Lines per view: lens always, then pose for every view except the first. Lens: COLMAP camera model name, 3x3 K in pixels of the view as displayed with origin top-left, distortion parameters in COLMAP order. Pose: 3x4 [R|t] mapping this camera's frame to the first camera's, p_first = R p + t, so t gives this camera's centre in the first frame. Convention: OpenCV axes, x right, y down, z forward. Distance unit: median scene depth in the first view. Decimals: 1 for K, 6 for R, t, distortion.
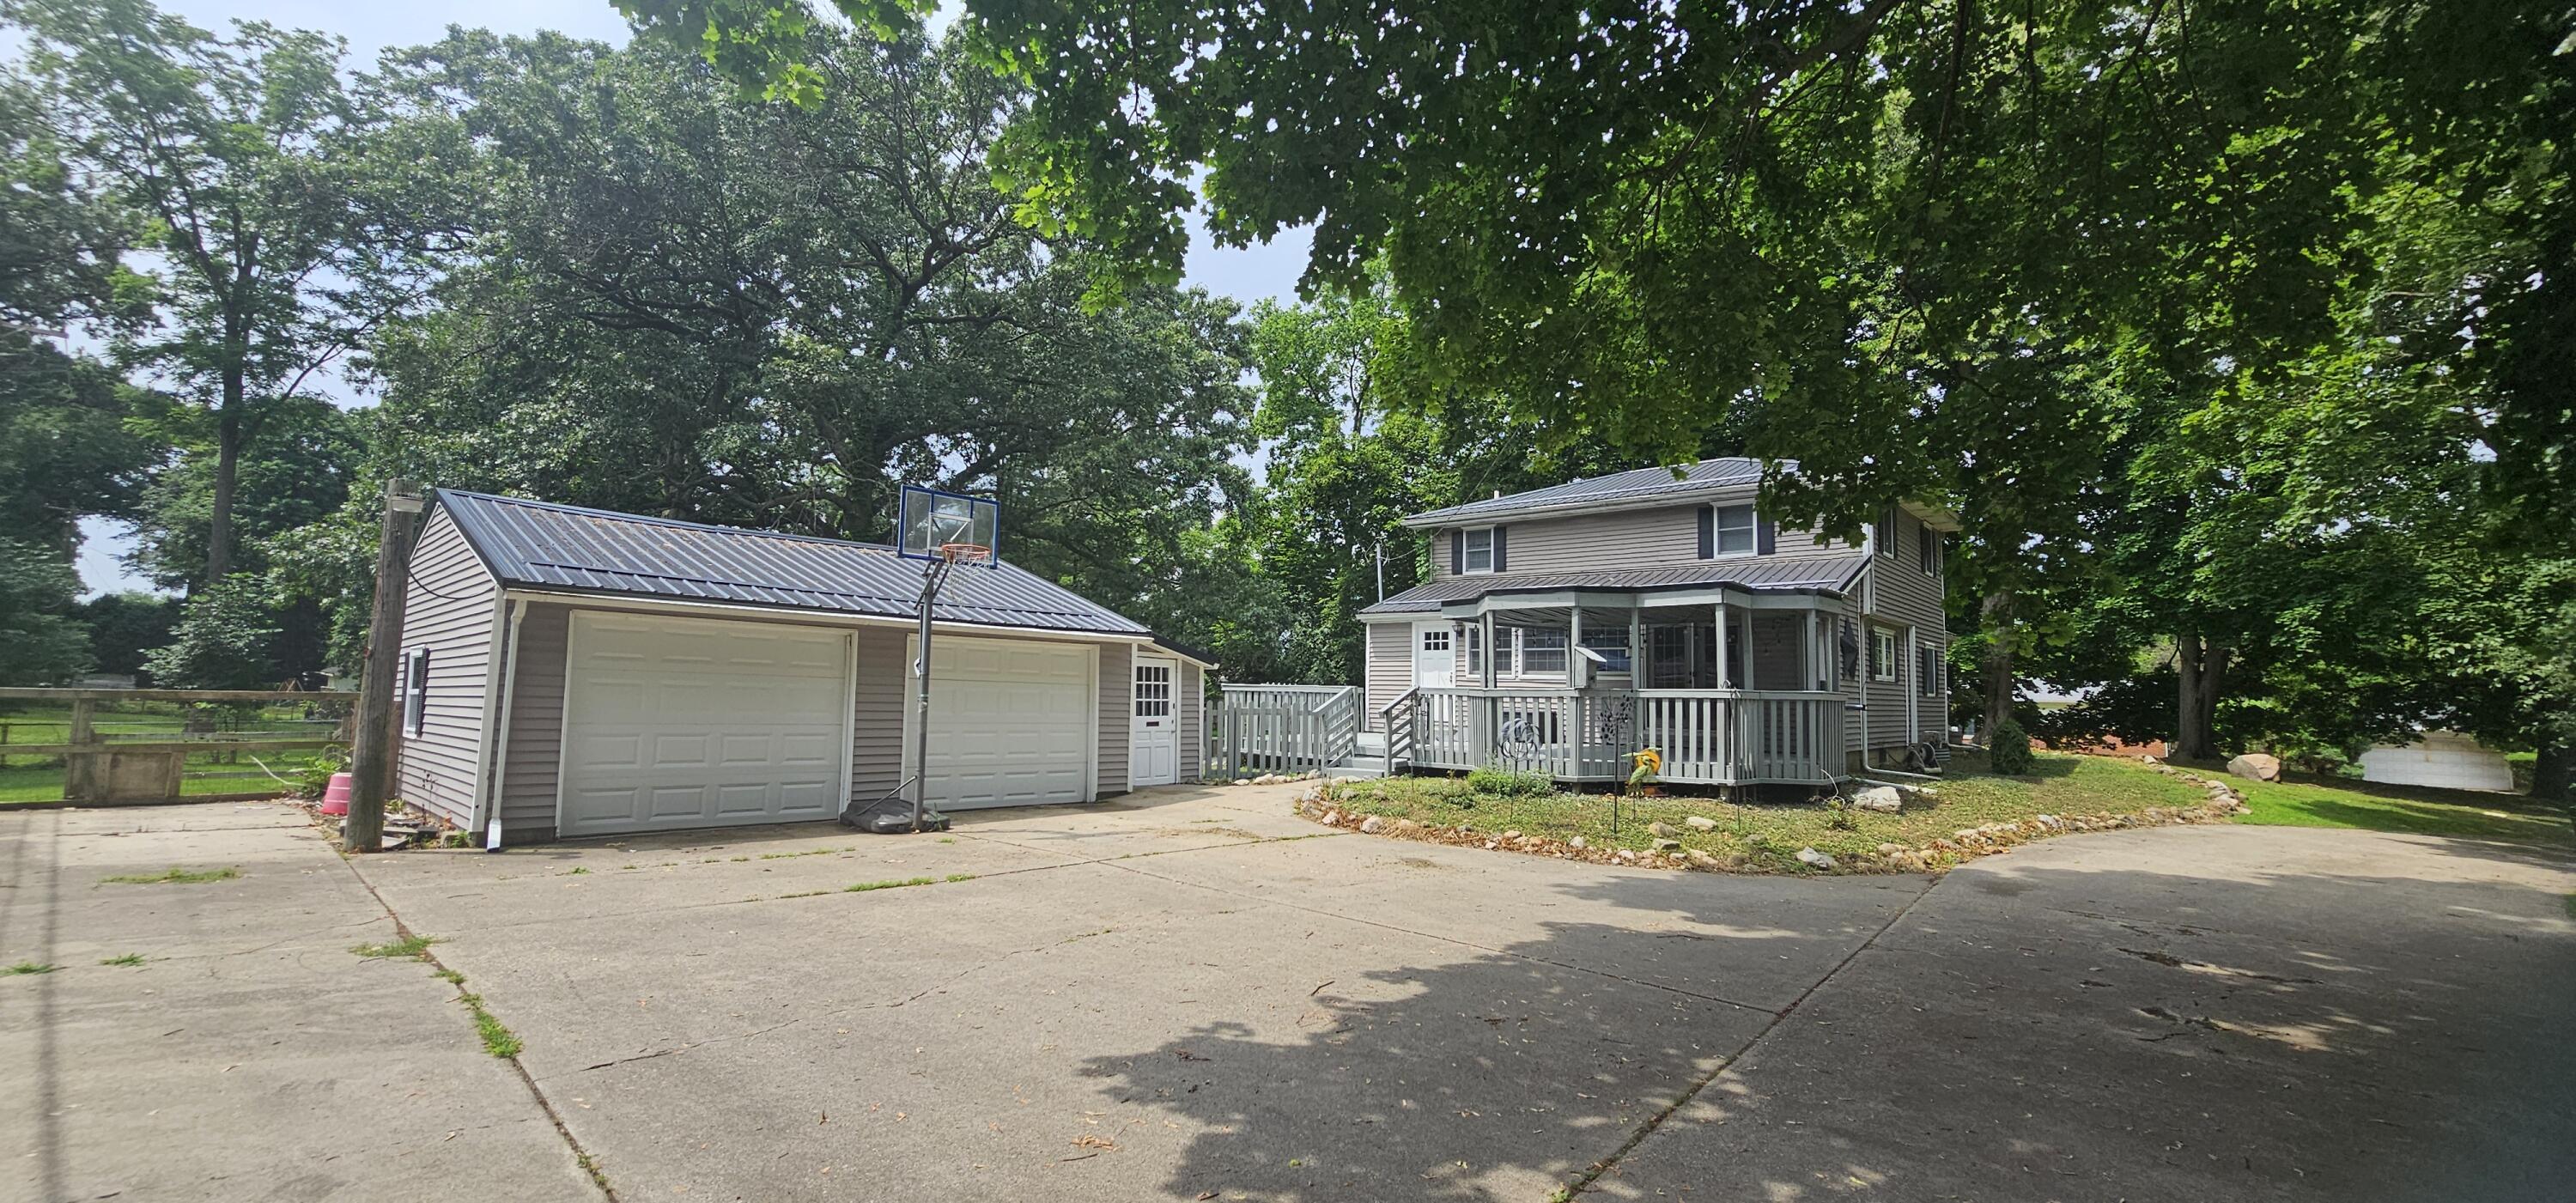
lens RADIAL K [[1058.8, 0, 1289.8], [0, 1058.8, 601.5], [0, 0, 1]] dist [0.001196, 0.000083]
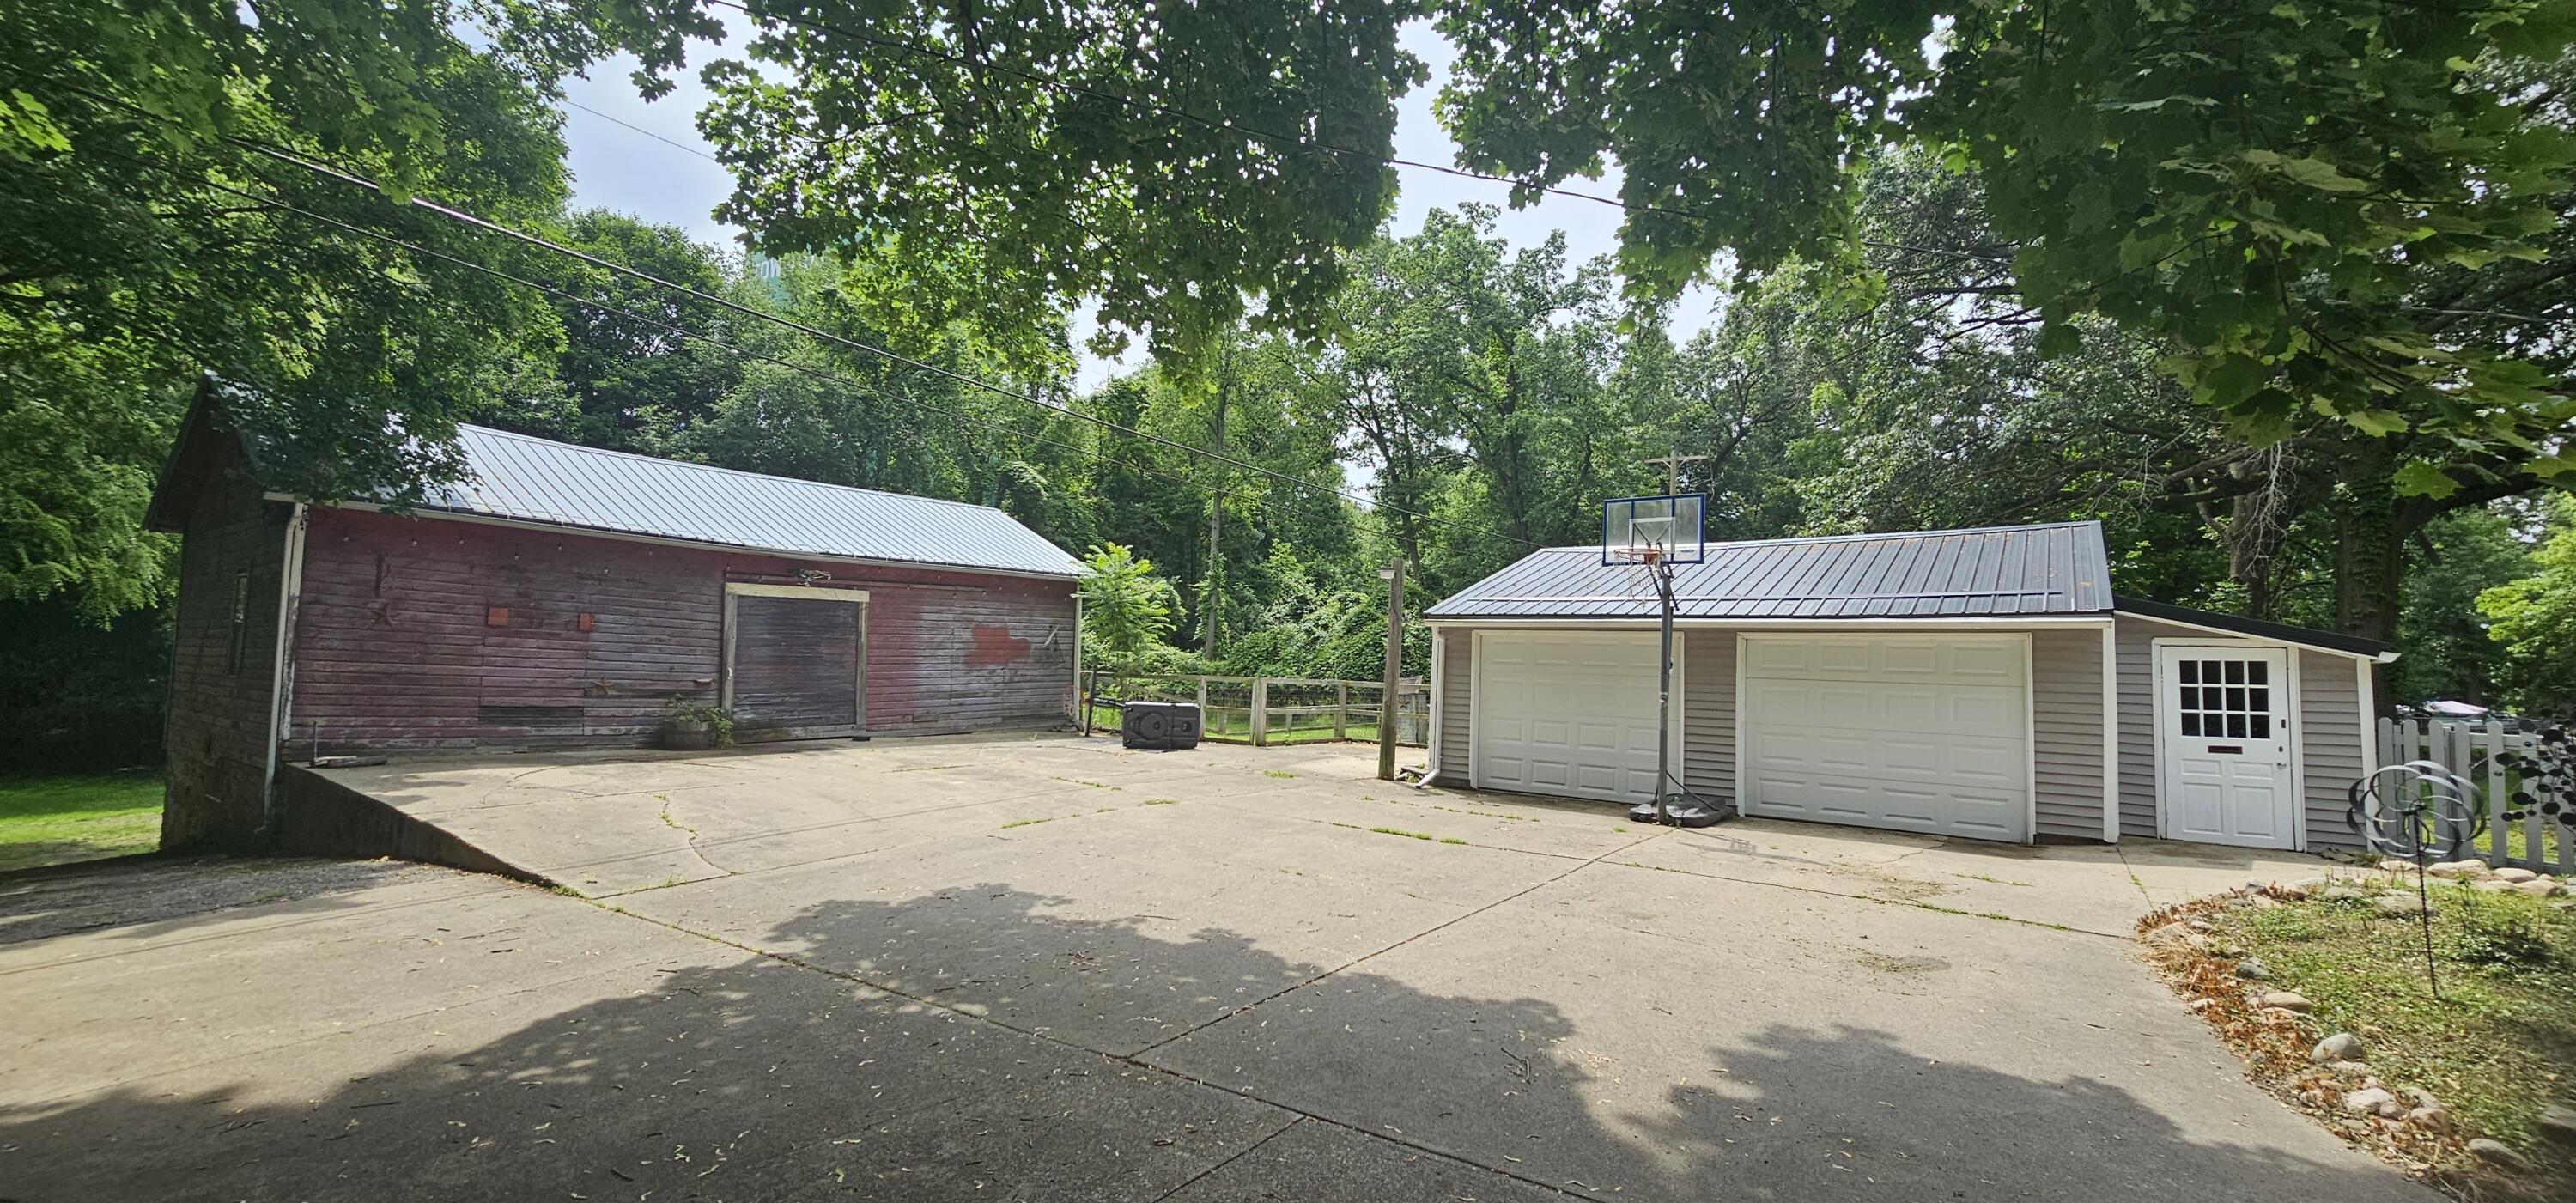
lens RADIAL K [[1058.8, 0, 1273.2], [0, 1058.8, 605.9], [0, 0, 1]] dist [0.001196, 0.000083]
pose [[0.094063, -0.074707, -0.992759, 1.215069], [0.066516, 0.995424, -0.068605, 0.089292], [0.993342, -0.059581, 0.098601, 0.960225]]
